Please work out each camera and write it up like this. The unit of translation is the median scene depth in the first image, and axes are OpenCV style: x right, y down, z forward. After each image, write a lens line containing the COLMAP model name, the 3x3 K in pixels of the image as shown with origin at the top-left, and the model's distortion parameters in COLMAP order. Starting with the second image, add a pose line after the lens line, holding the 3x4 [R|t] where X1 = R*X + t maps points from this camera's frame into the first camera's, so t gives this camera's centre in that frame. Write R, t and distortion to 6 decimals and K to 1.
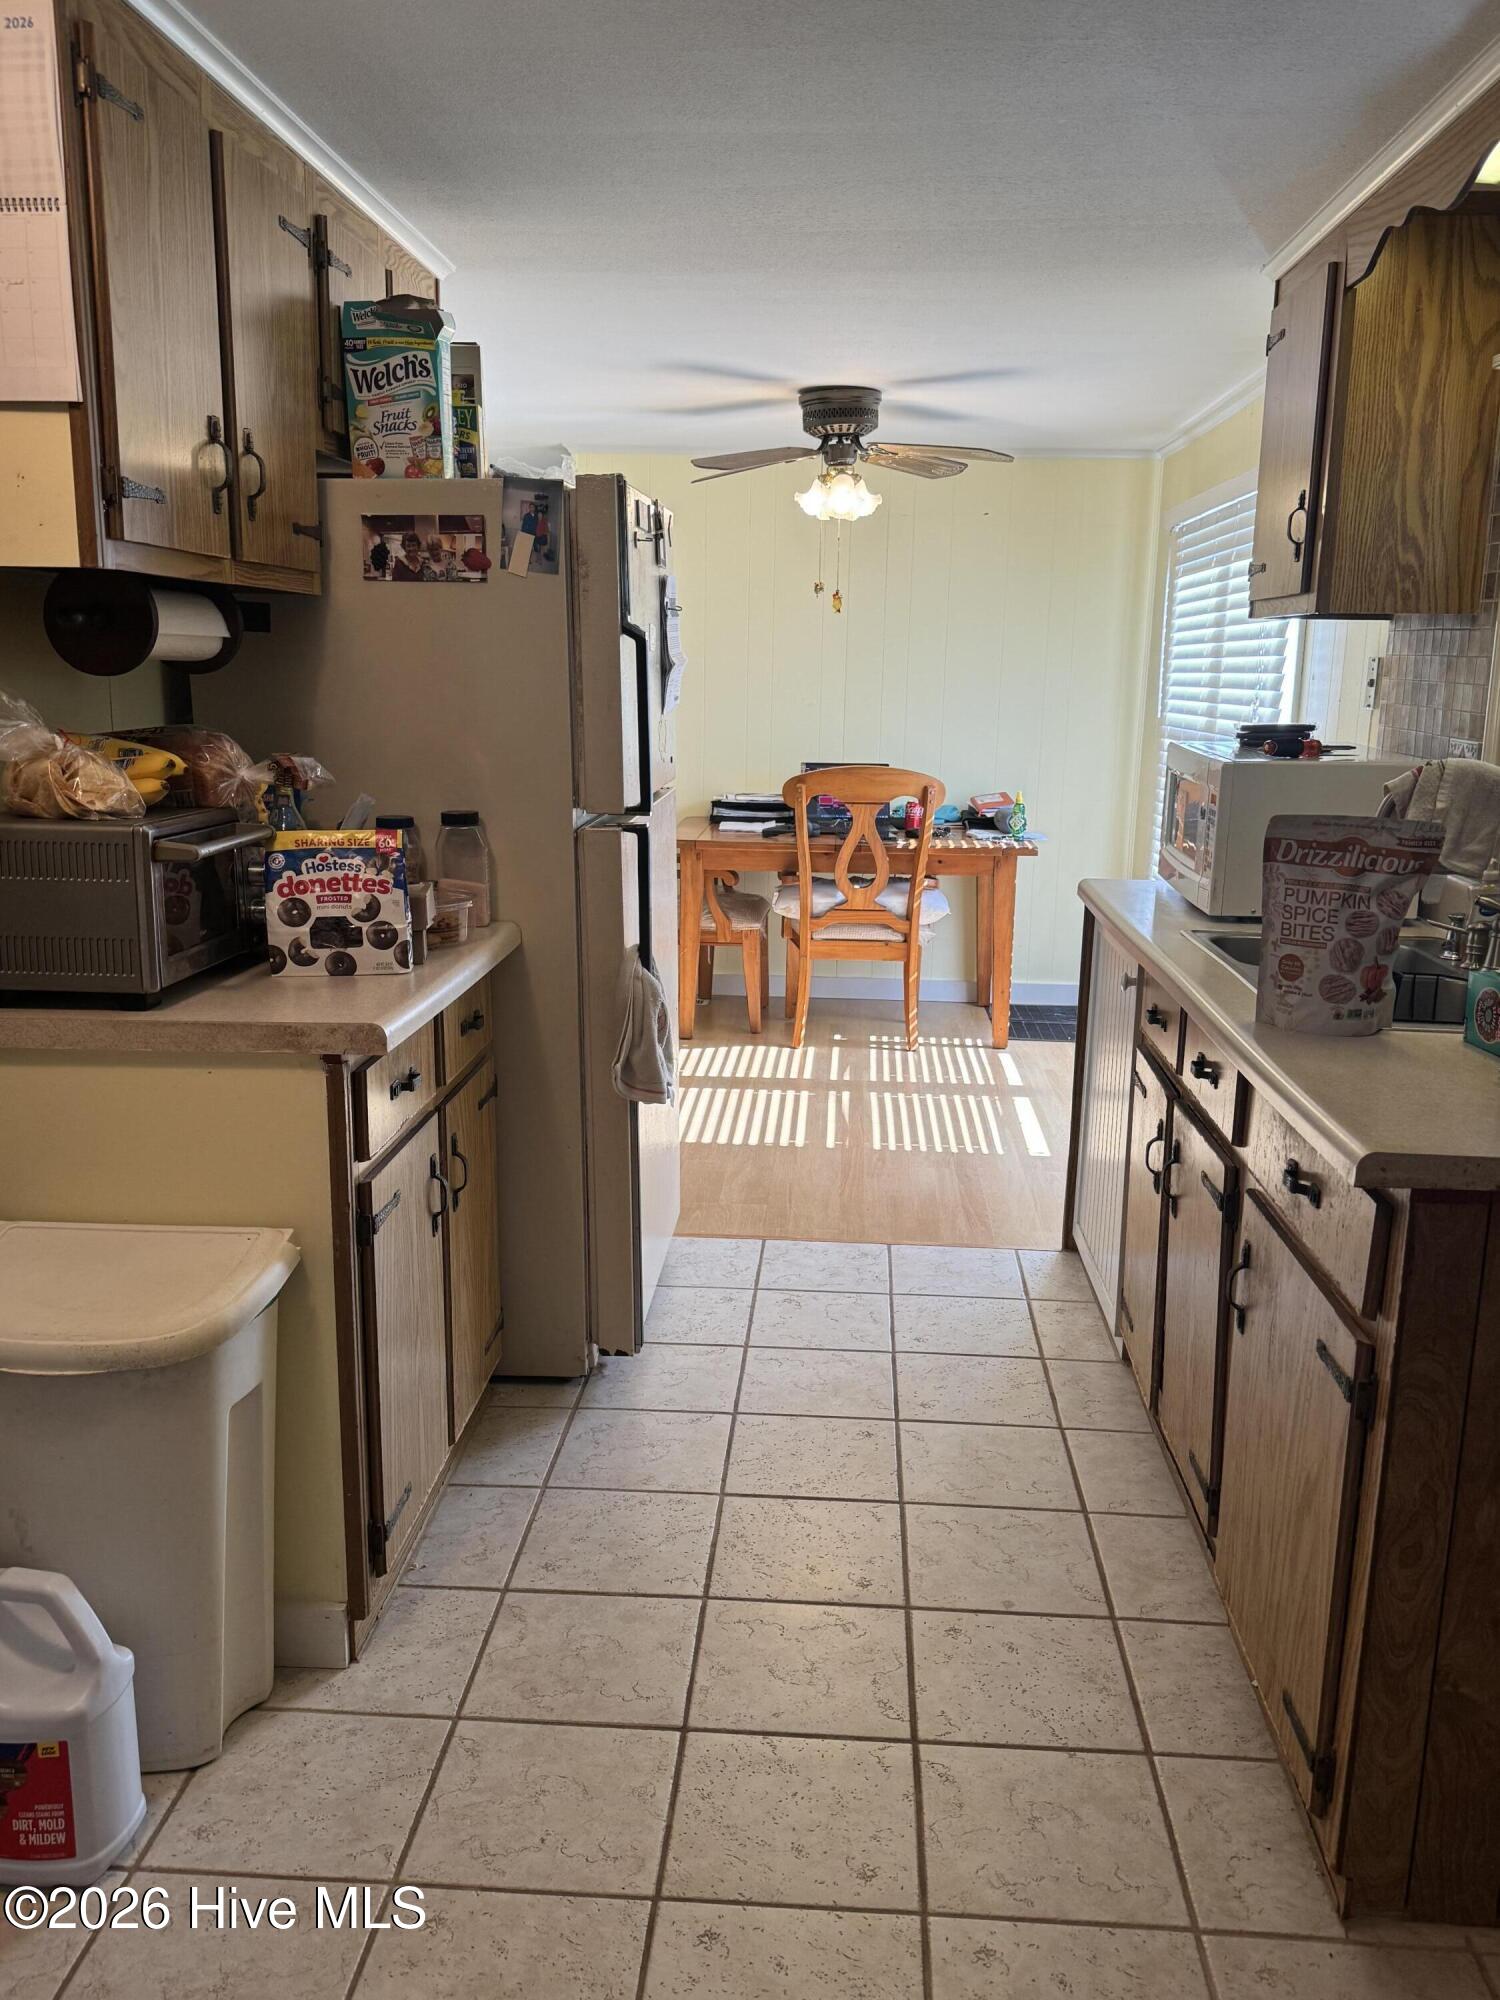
lens RADIAL K [[1590.4, 0, 768.0], [0, 1590.4, 993.3], [0, 0, 1]] dist [0.027018, -0.074134]
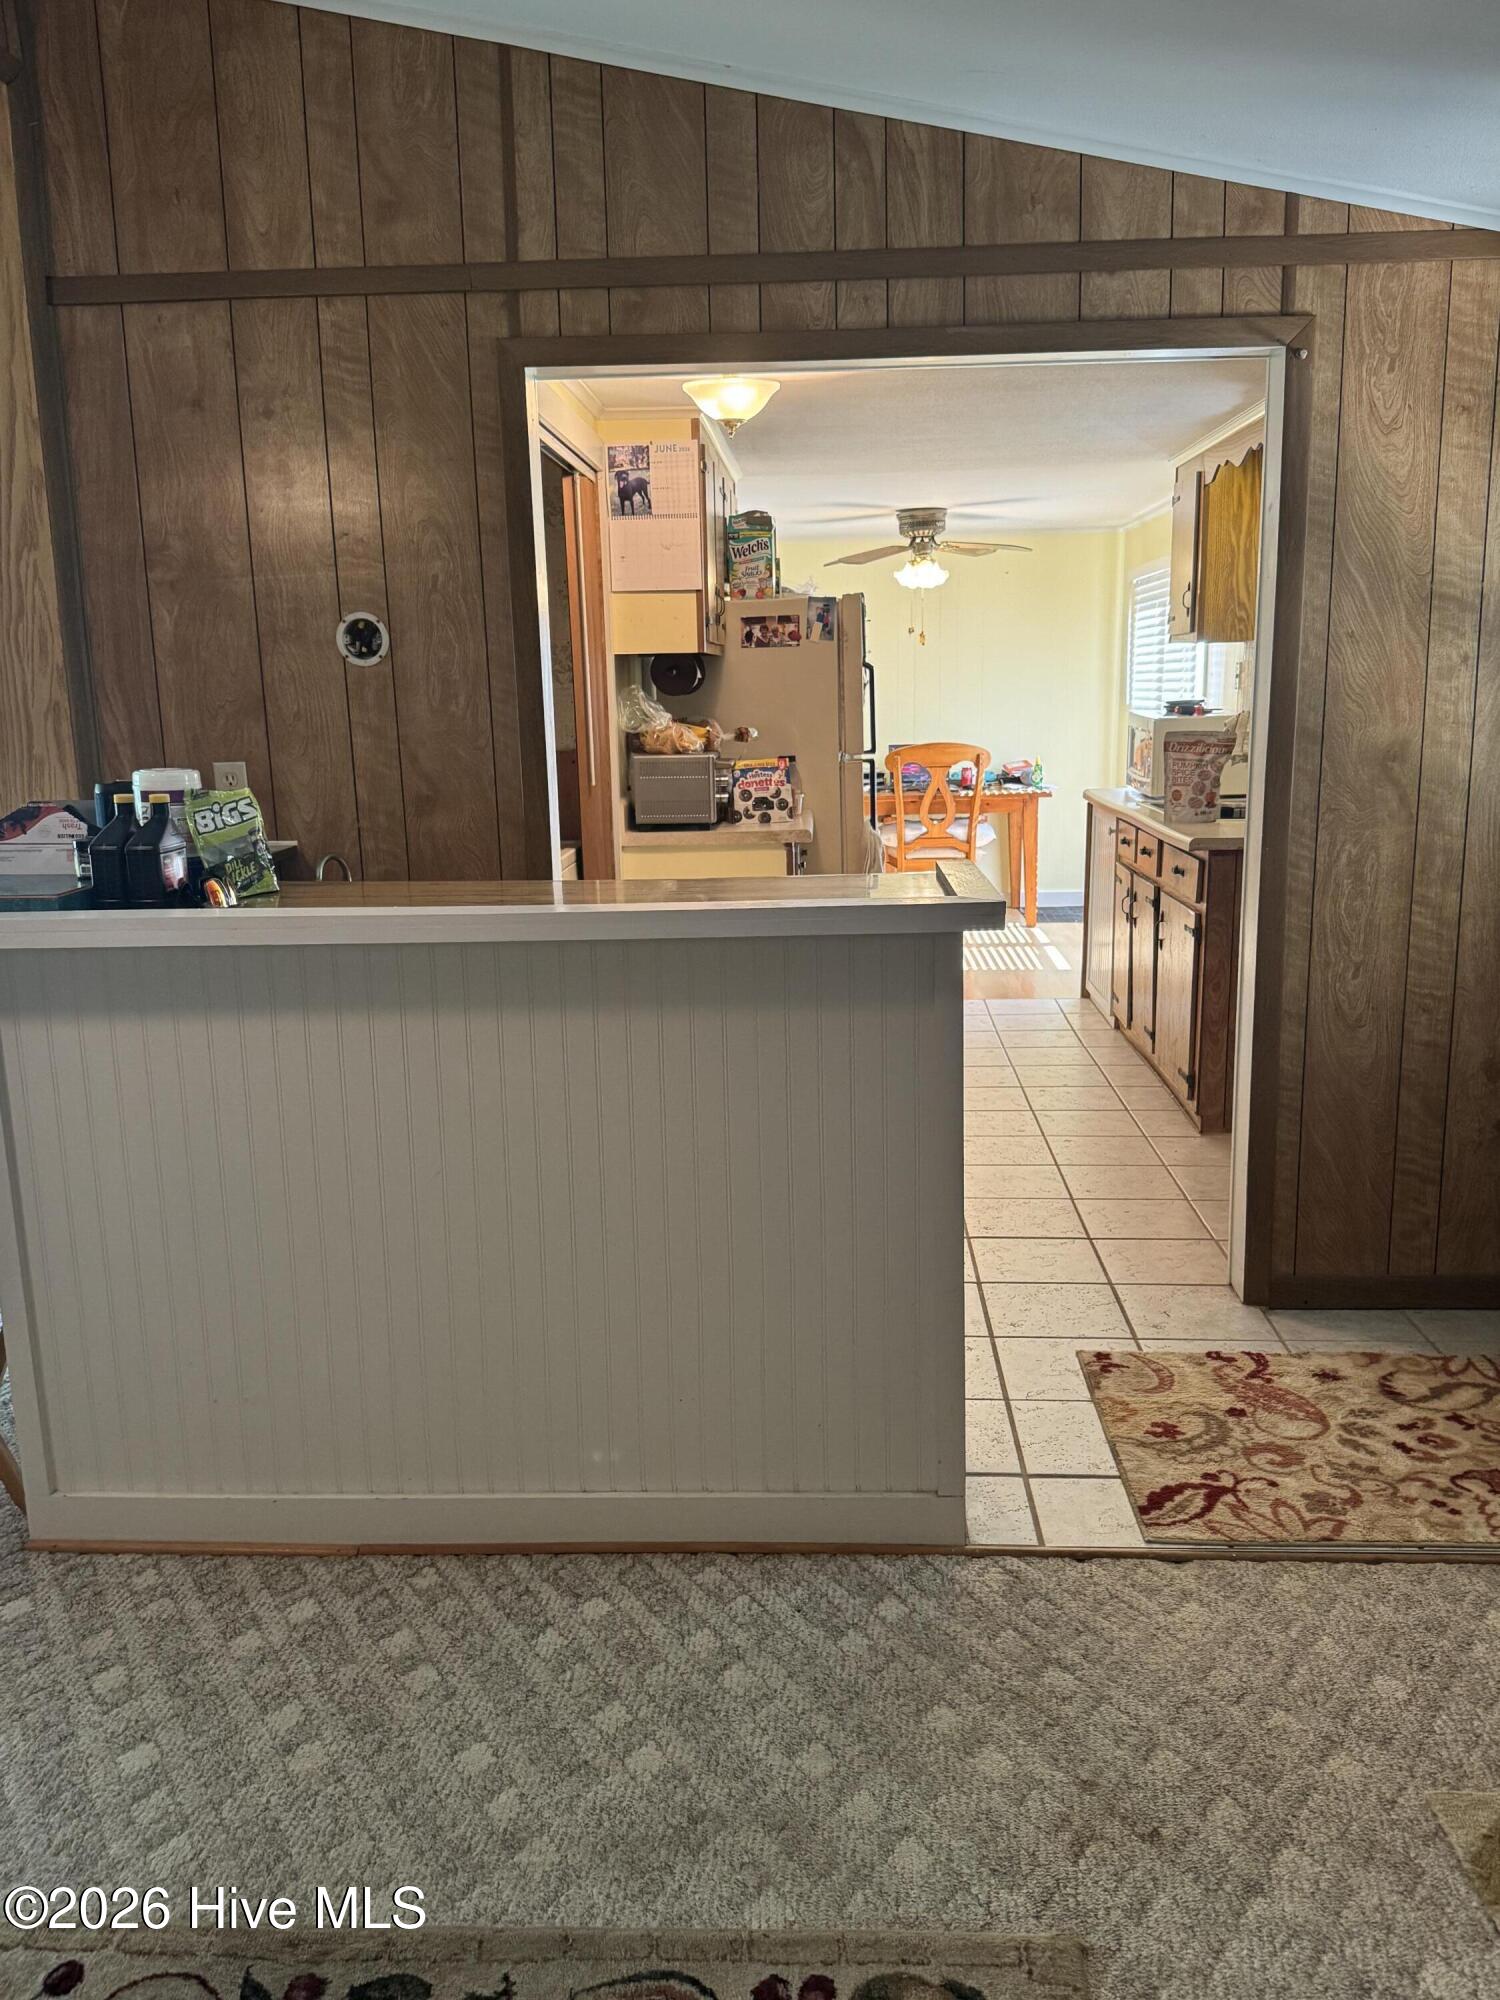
lens RADIAL K [[1590.4, 0, 734.3], [0, 1590.4, 1019.5], [0, 0, 1]] dist [0.027018, -0.074134]
pose [[0.999143, -0.037755, -0.016976, -0.230501], [0.037845, 0.999271, 0.004995, 0.210326], [0.016775, -0.005633, 0.999843, -1.050599]]
